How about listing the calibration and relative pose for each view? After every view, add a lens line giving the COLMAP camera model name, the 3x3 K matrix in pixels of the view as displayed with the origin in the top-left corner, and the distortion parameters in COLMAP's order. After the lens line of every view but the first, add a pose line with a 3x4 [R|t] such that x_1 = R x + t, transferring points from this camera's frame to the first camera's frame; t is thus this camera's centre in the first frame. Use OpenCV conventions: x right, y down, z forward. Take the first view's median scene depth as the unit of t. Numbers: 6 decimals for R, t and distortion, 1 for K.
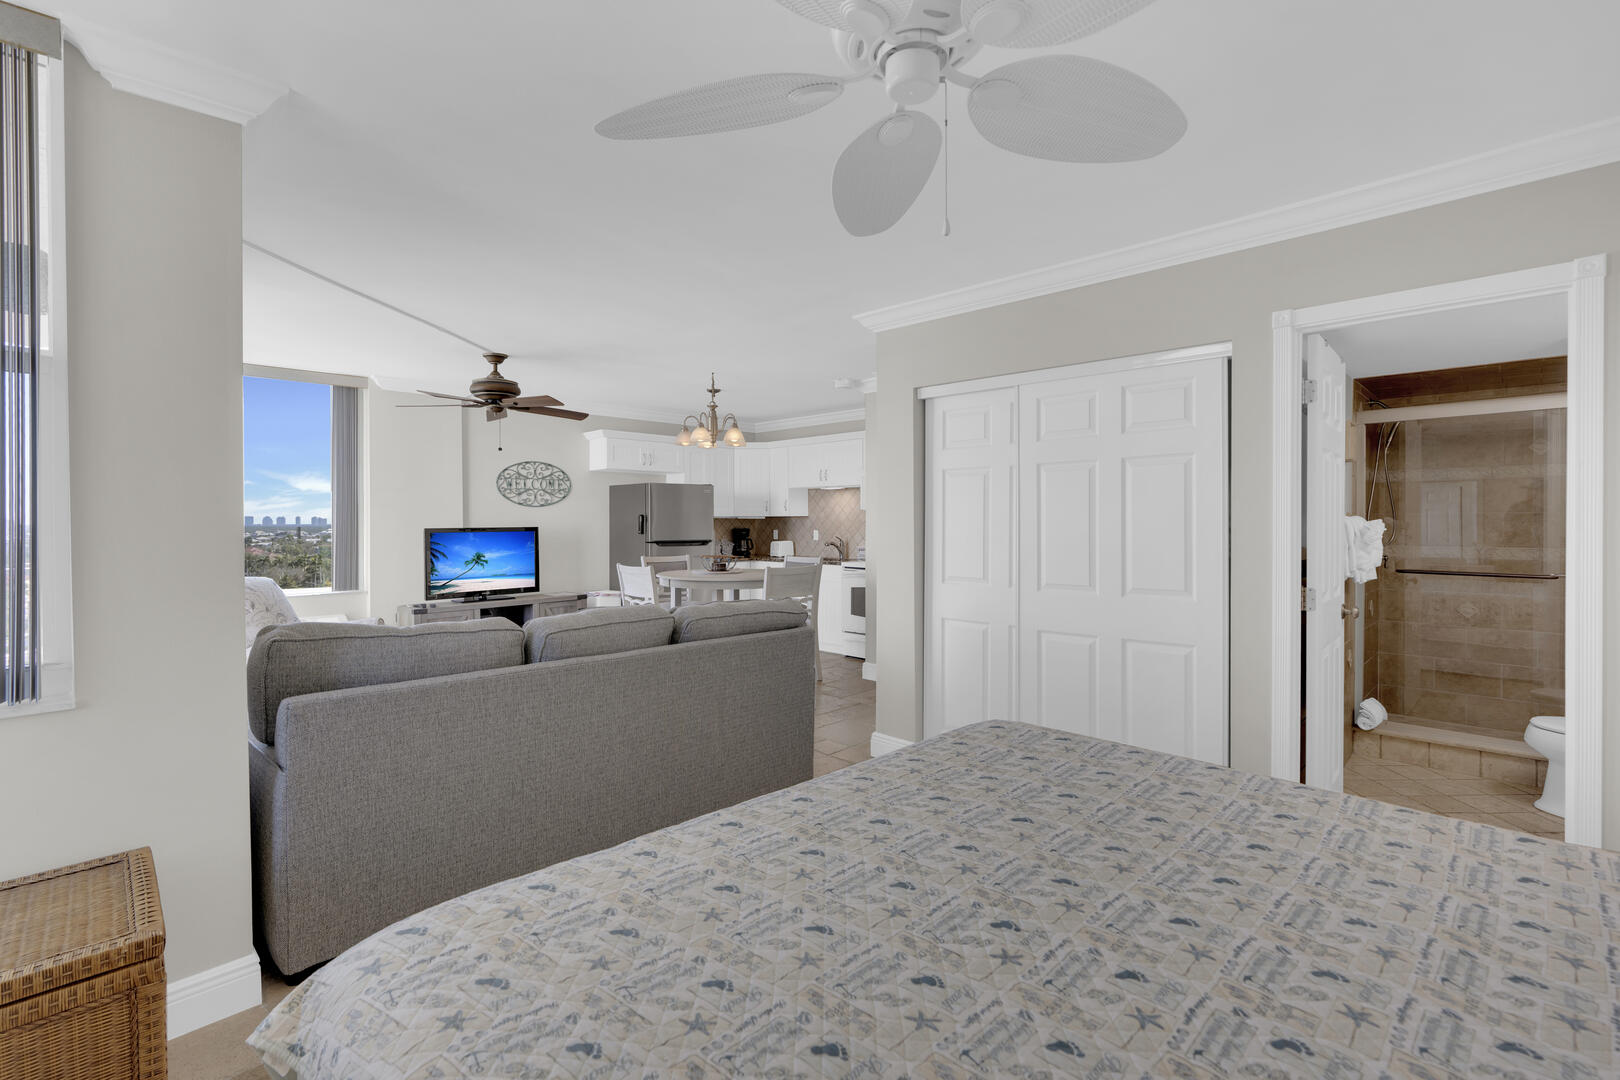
lens RADIAL K [[740.1, 0, 802.2], [0, 740.1, 539.5], [0, 0, 1]] dist [-0.004267, 0.001547]
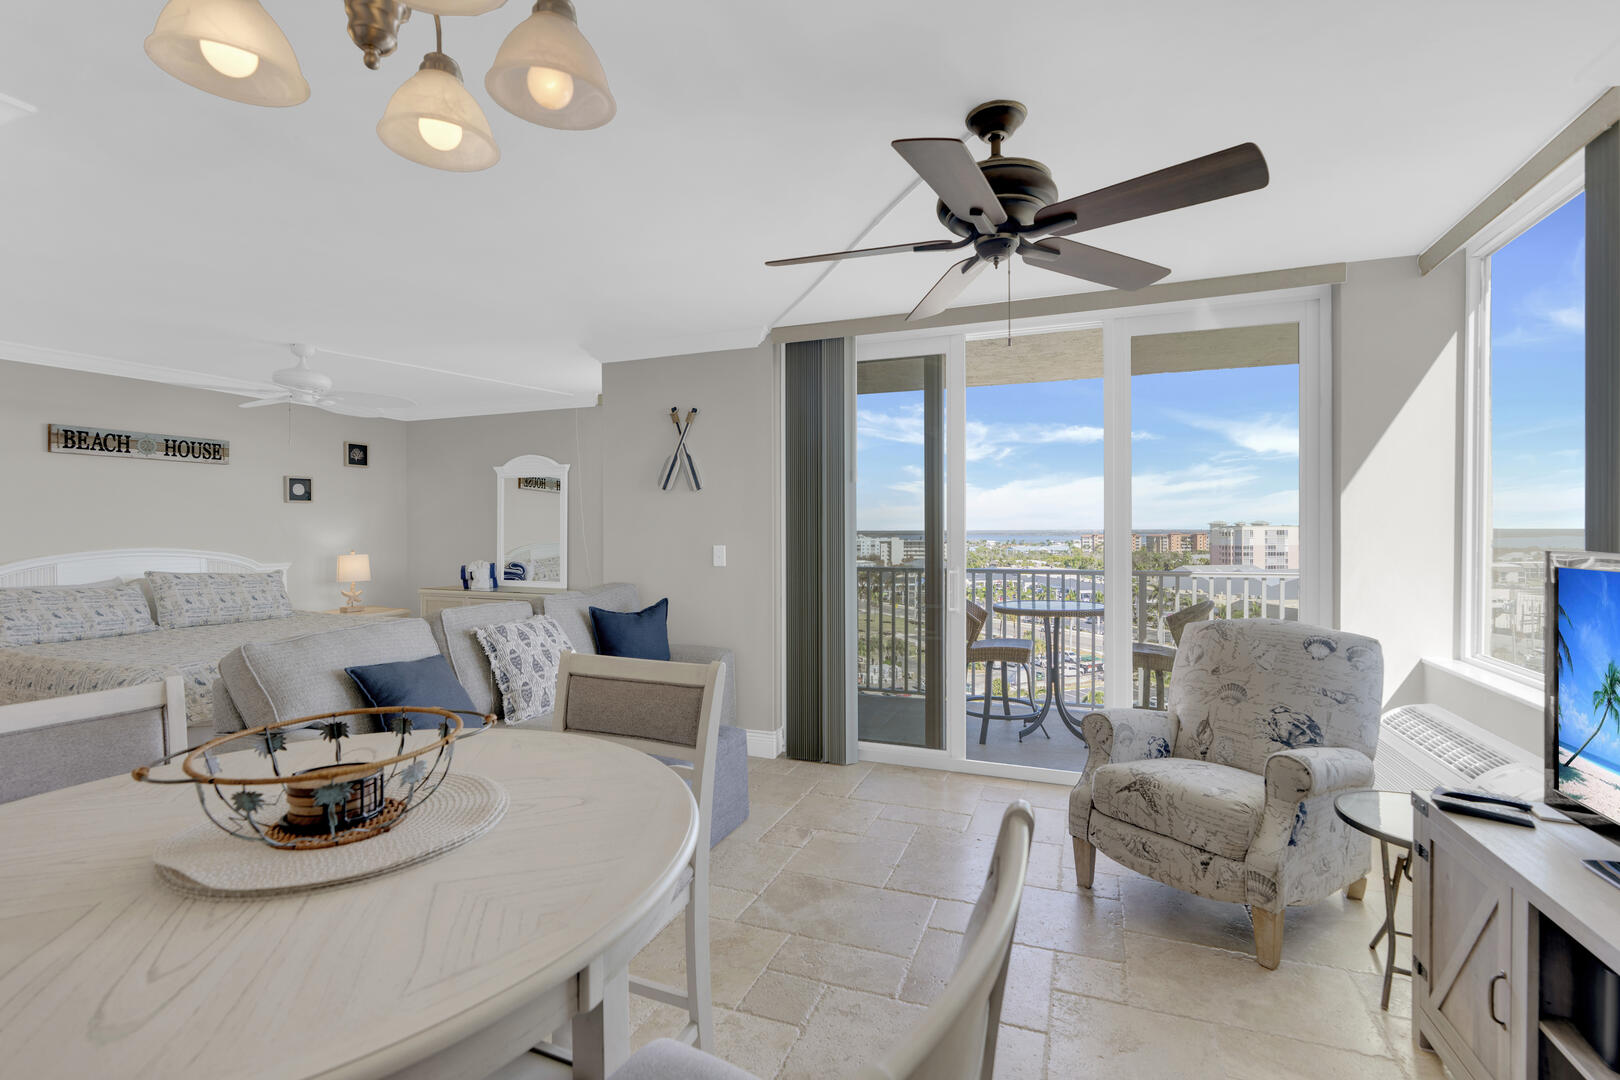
lens RADIAL K [[740.1, 0, 811.8], [0, 740.1, 533.6], [0, 0, 1]] dist [-0.004267, 0.001547]
pose [[-0.914838, 0.007680, -0.403747, -0.132159], [-0.005636, 0.999479, 0.031782, -0.026931], [0.403781, 0.031351, -0.914318, 1.077451]]
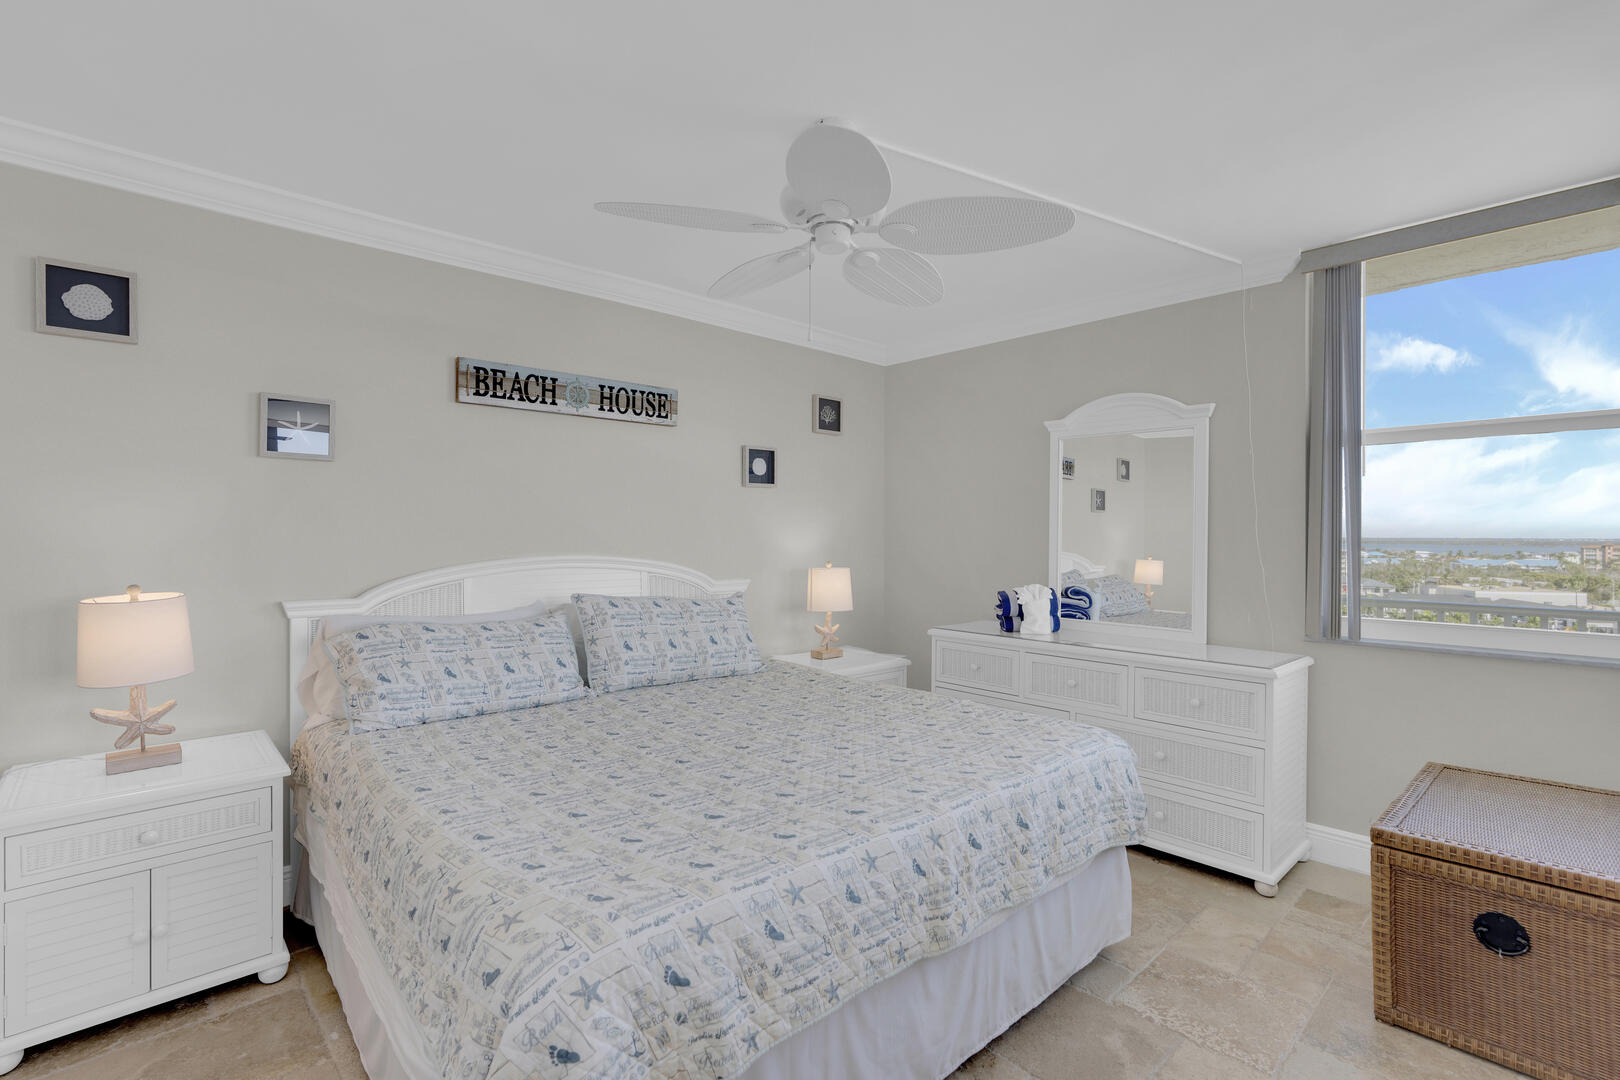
lens RADIAL K [[740.1, 0, 796.3], [0, 740.1, 535.6], [0, 0, 1]] dist [-0.004267, 0.001547]
pose [[-0.999087, -0.001176, 0.042694, 0.027950], [0.000084, 0.999565, 0.029494, -0.010611], [-0.042710, 0.029471, -0.998653, 0.566457]]
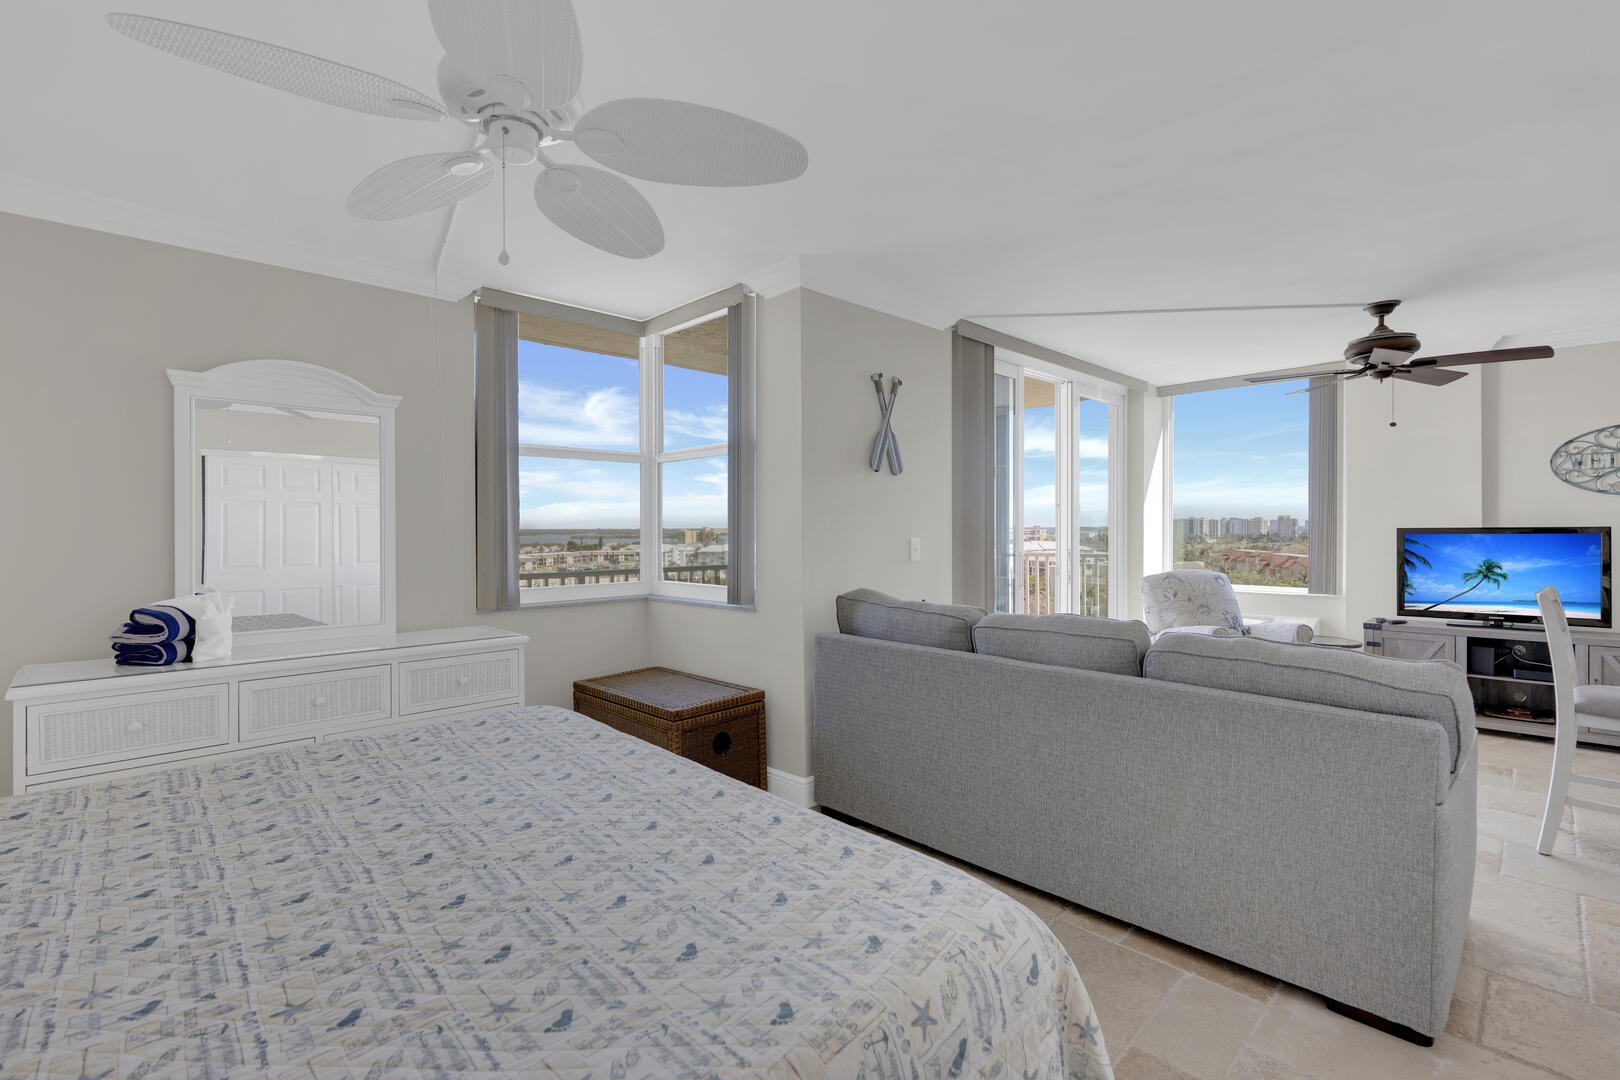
lens RADIAL K [[740.1, 0, 817.9], [0, 740.1, 531.2], [0, 0, 1]] dist [-0.004267, 0.001547]
pose [[-0.000902, 0.009014, -0.999959, 0.288441], [-0.023407, 0.999685, 0.009032, -0.003038], [0.999726, 0.023414, -0.000691, 0.336663]]
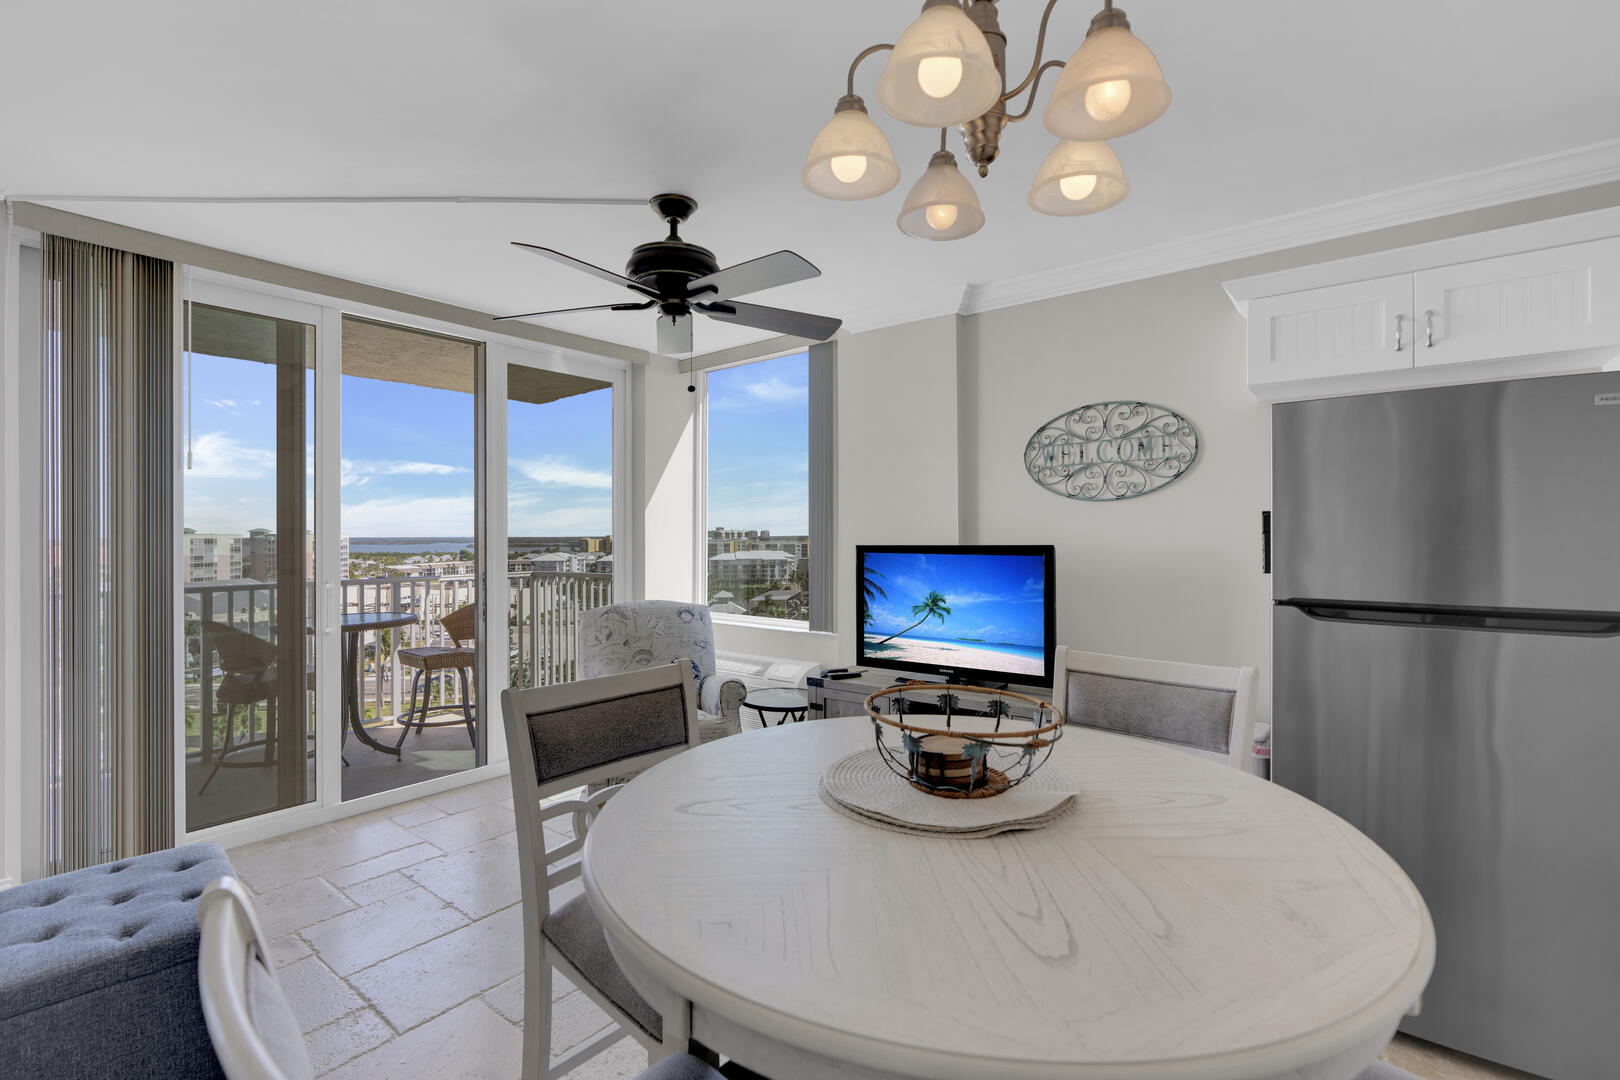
lens RADIAL K [[740.1, 0, 819.5], [0, 740.1, 533.7], [0, 0, 1]] dist [-0.004267, 0.001547]
pose [[0.125873, 0.001049, -0.992046, 0.075428], [-0.024431, 0.999699, -0.002042, -0.020512], [0.991745, 0.024494, 0.125861, 0.838356]]
